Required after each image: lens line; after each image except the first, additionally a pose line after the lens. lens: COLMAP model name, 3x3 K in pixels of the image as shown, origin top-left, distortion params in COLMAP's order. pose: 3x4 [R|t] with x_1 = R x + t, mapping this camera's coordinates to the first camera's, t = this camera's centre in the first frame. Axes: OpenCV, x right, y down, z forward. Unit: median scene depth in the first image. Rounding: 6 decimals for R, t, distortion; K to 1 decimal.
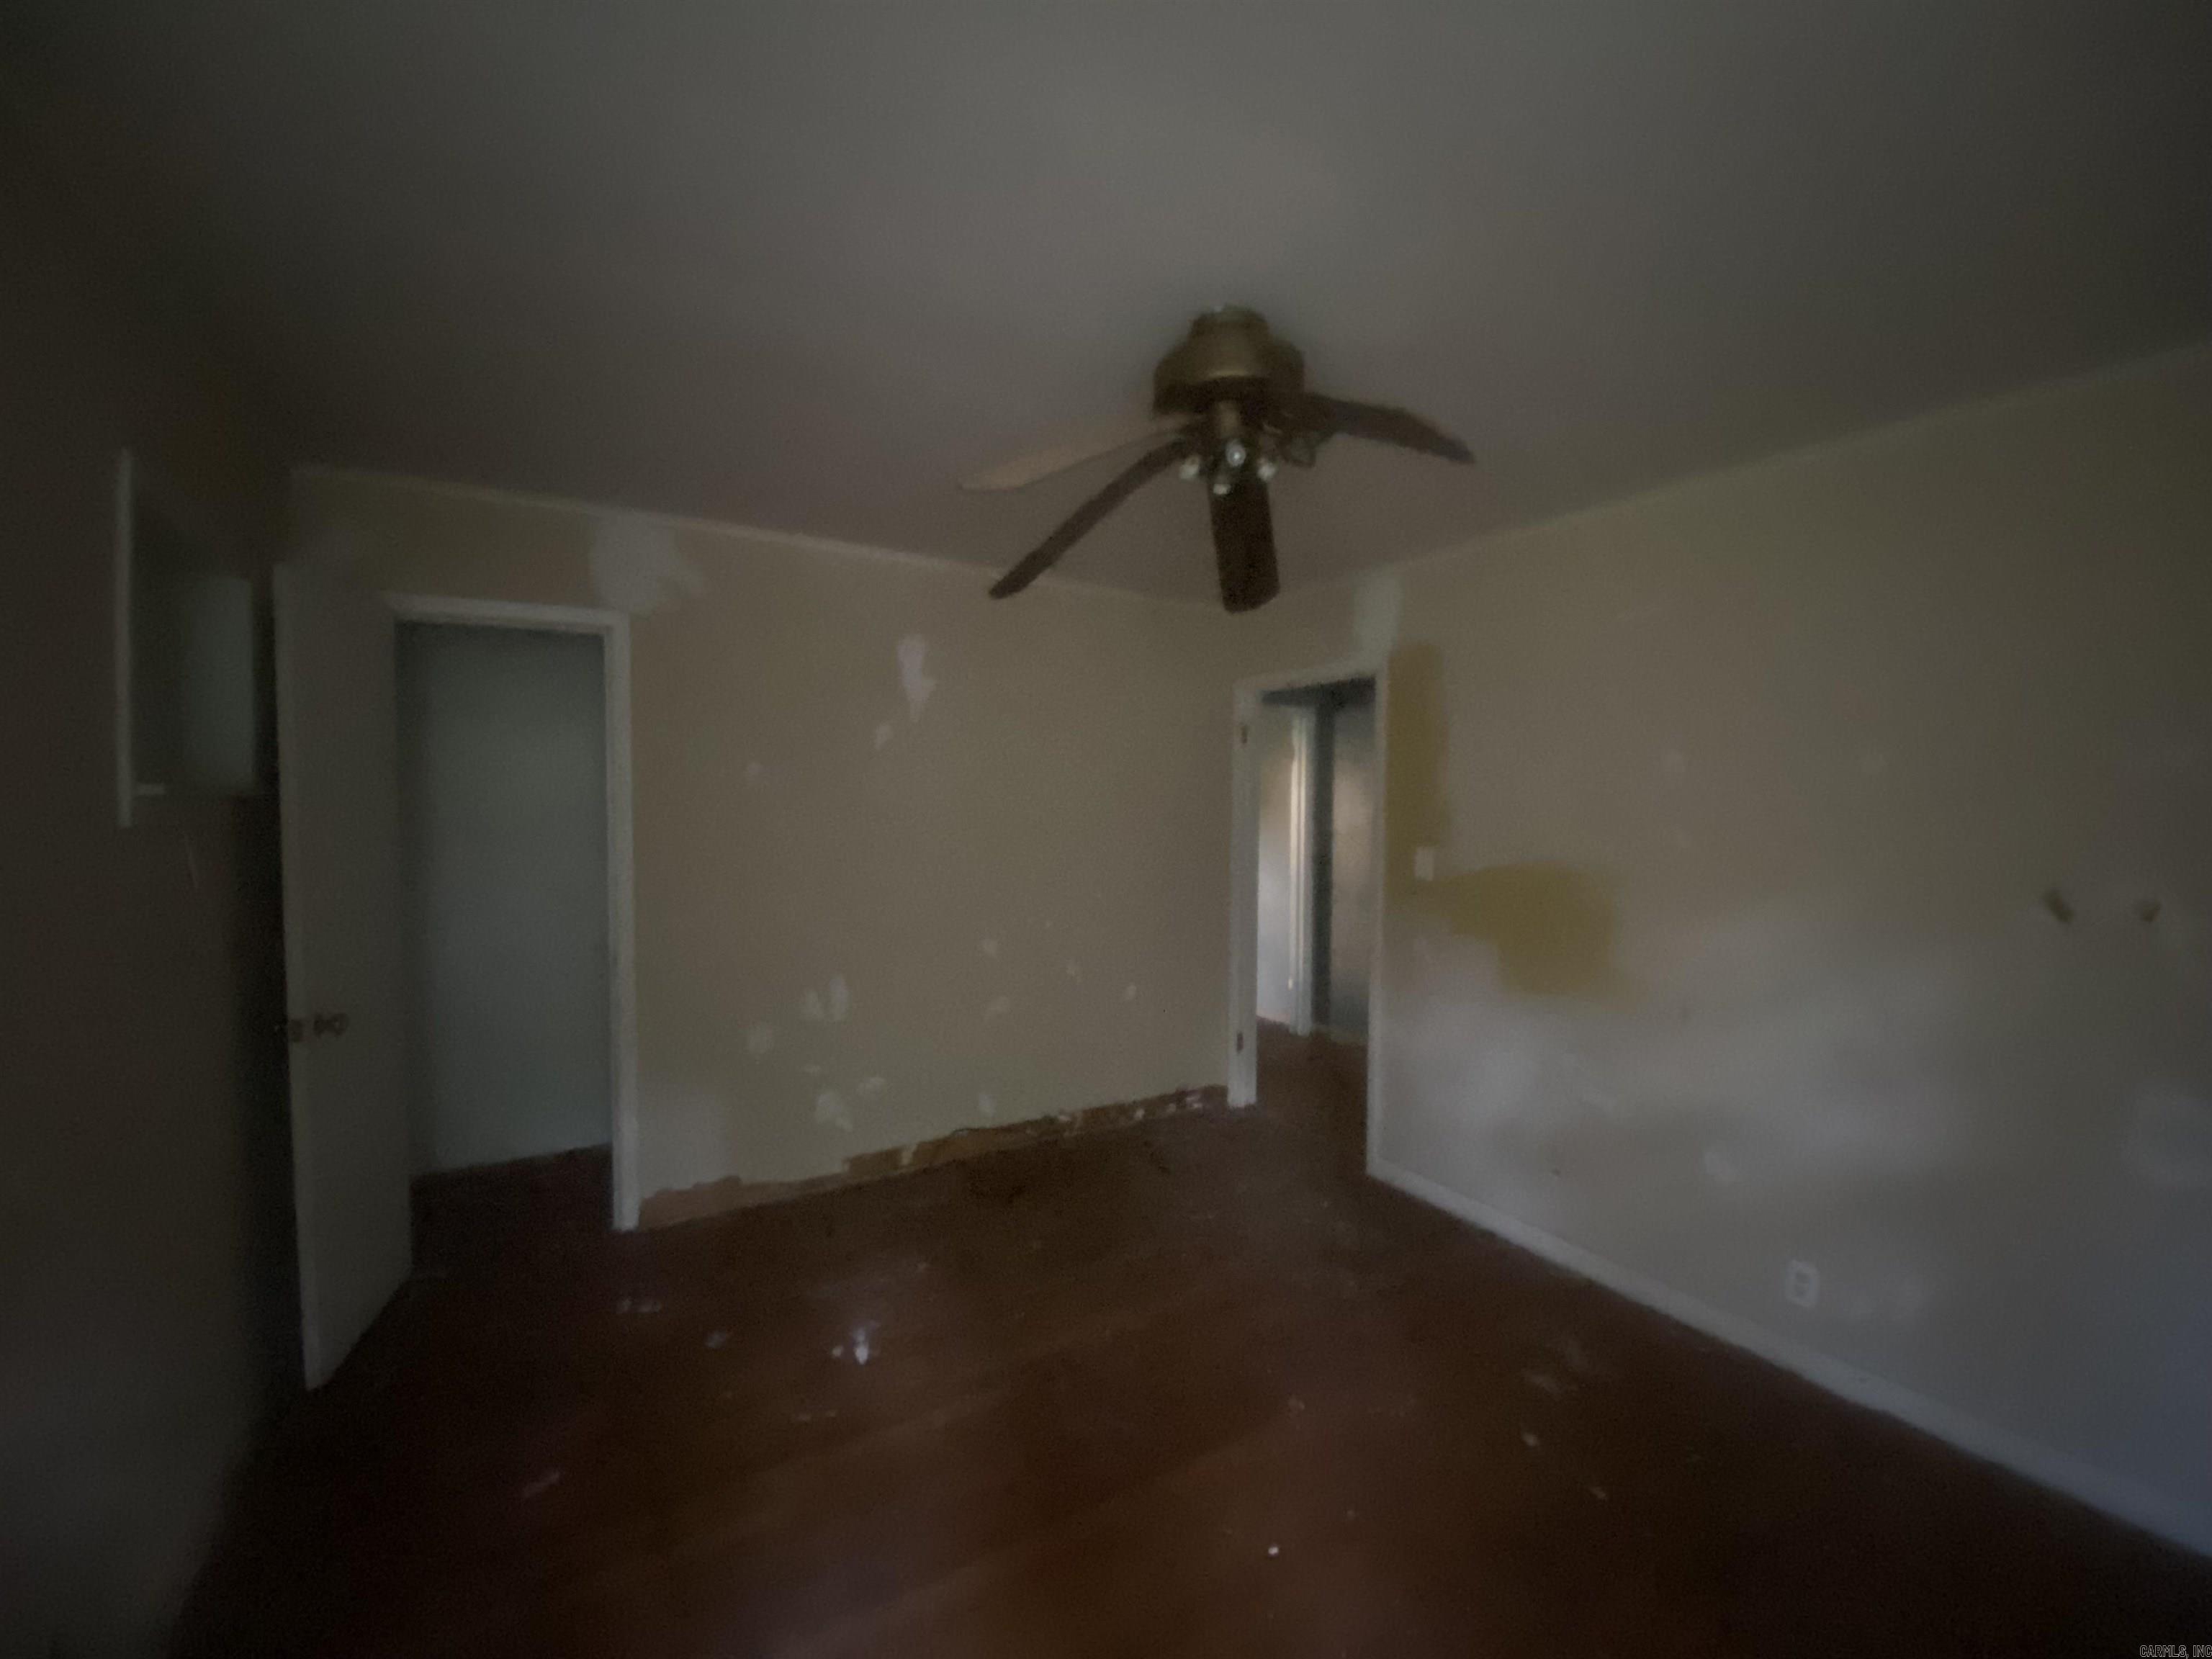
lens RADIAL K [[912.8, 0, 1106.0], [0, 912.8, 829.5], [0, 0, 1]] dist [0.034411, -0.024819]
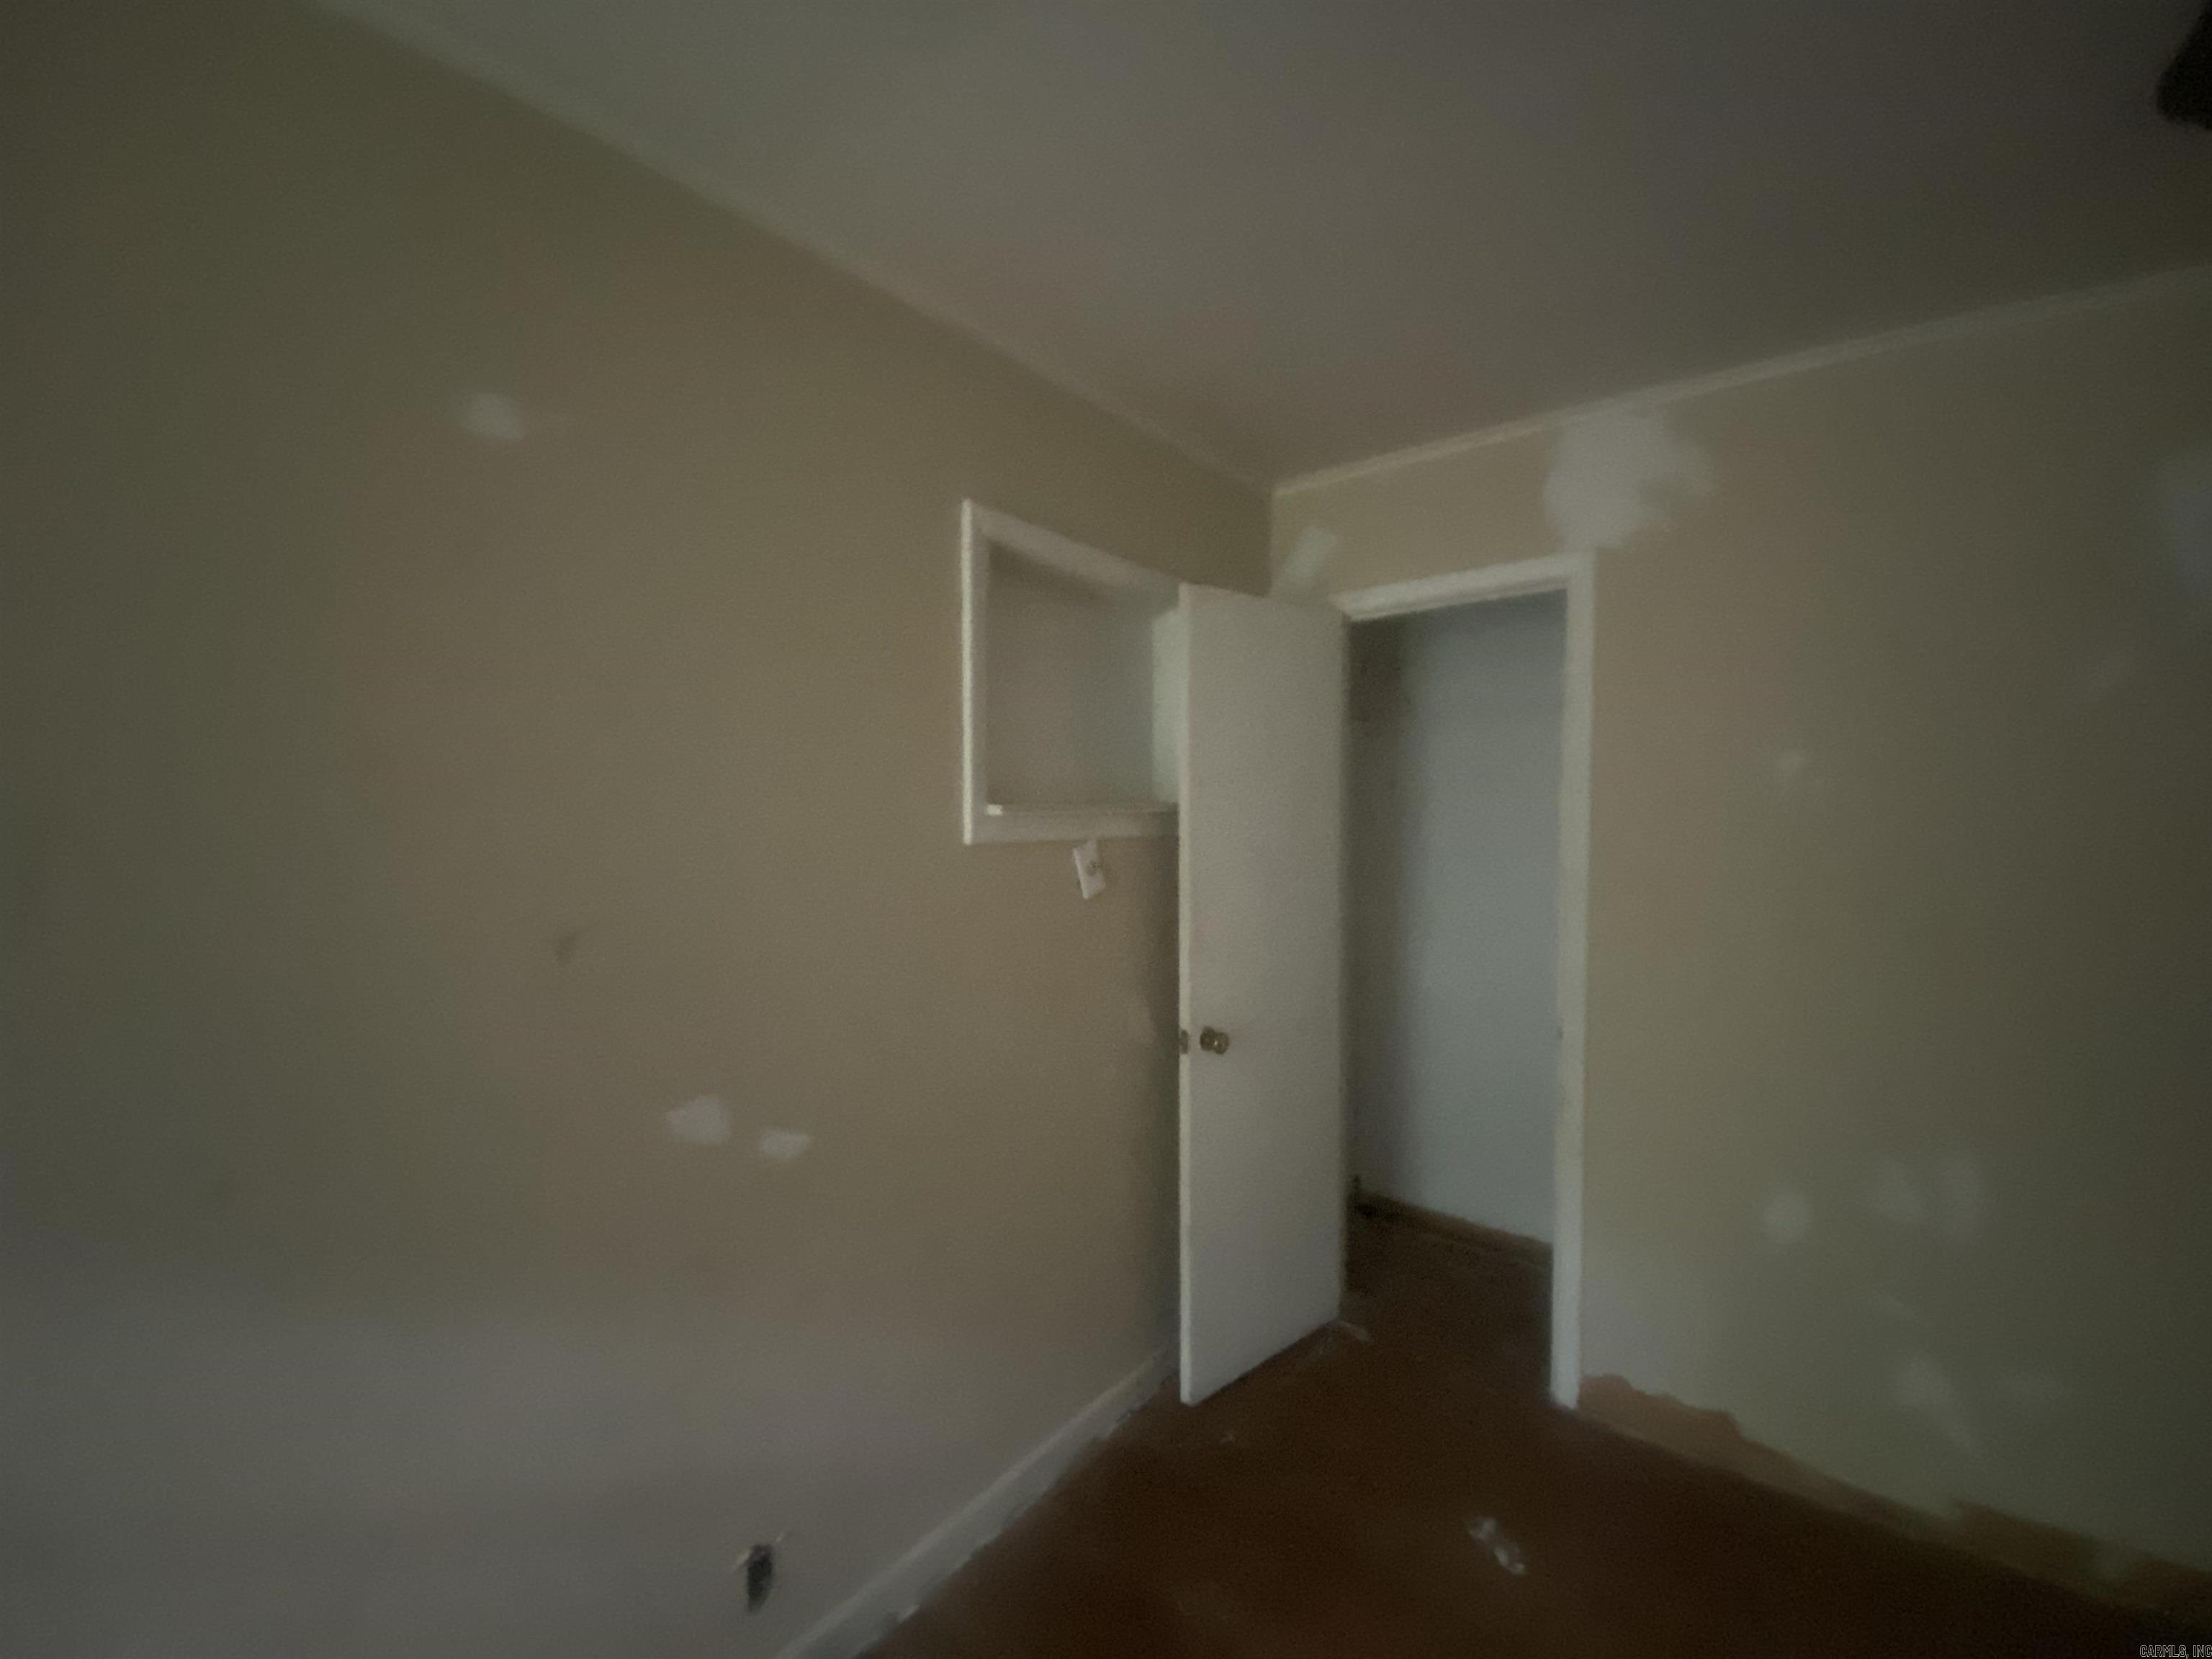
lens RADIAL K [[912.8, 0, 1106.0], [0, 912.8, 829.5], [0, 0, 1]] dist [0.034411, -0.024819]
pose [[0.357139, 0.026360, -0.933679, 0.022302], [-0.027474, 0.999466, 0.017708, -0.024715], [0.933647, 0.019328, 0.357673, 0.451656]]
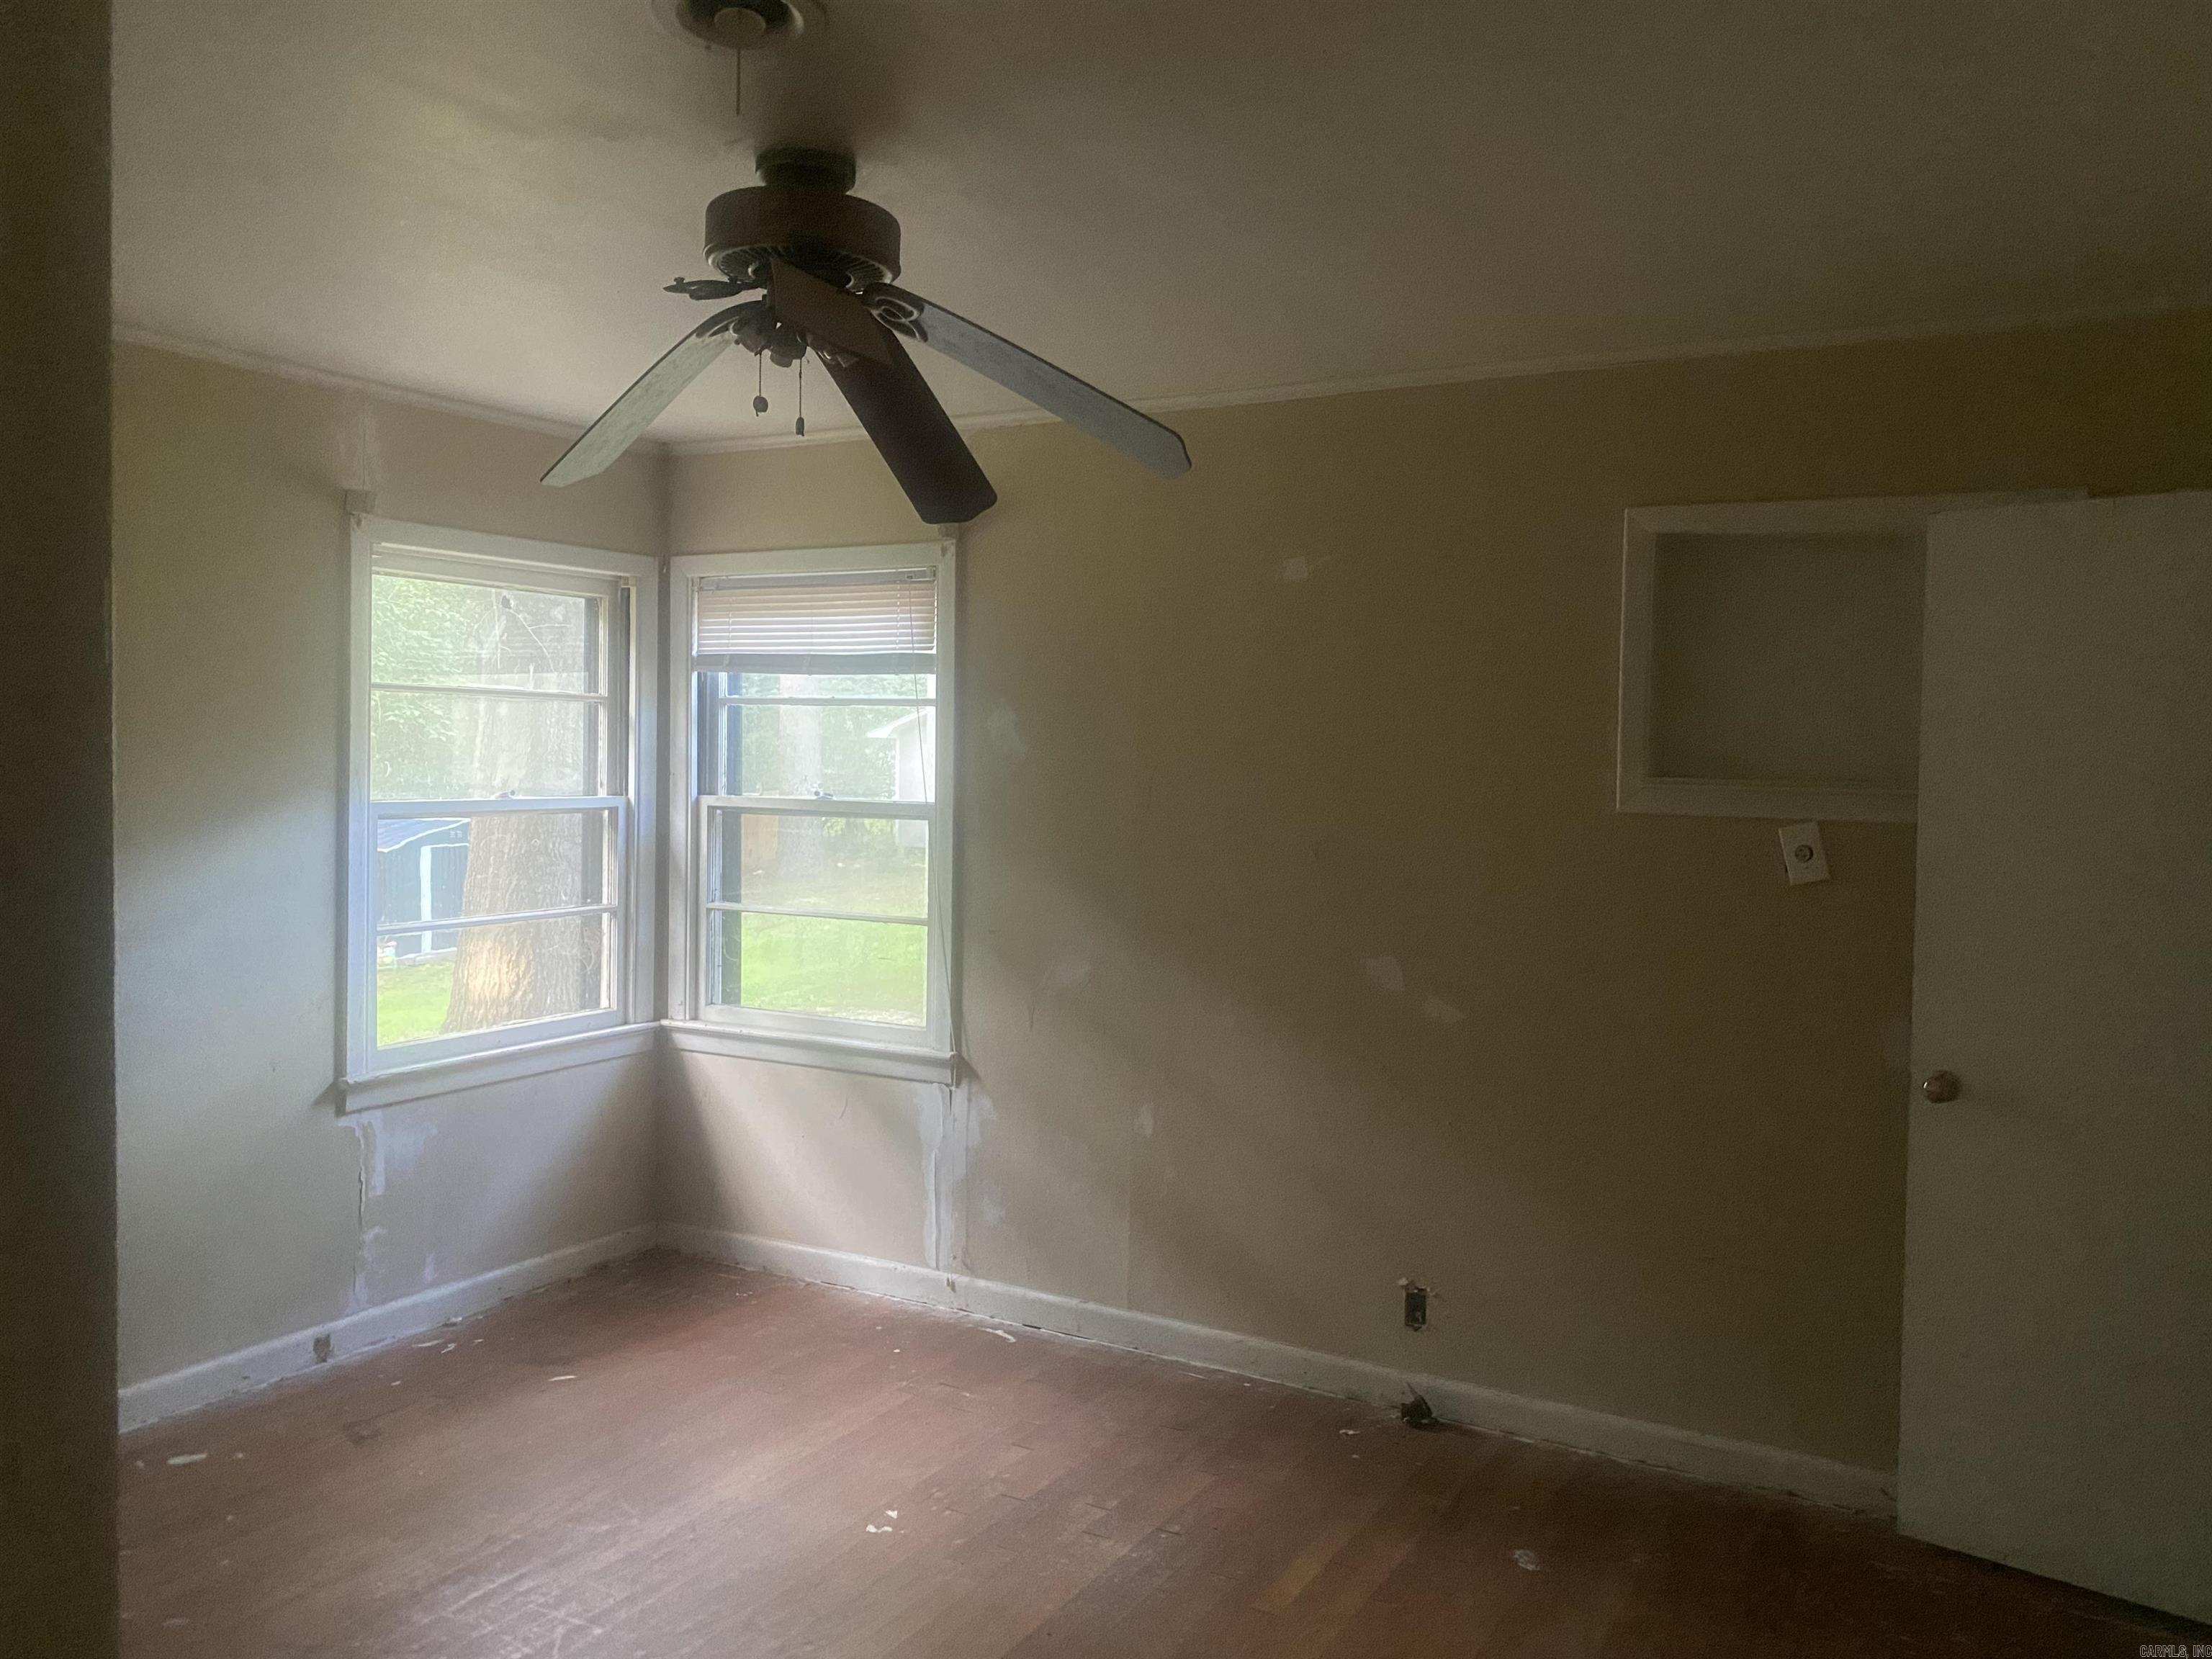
lens RADIAL K [[1695.7, 0, 1106.0], [0, 1695.7, 829.5], [0, 0, 1]] dist [0.001062, 0.000799]
pose [[-0.886795, 0.002181, -0.462157, 0.363266], [-0.030179, 0.997581, 0.062616, -0.059824], [0.461176, 0.069475, -0.884584, 1.611715]]
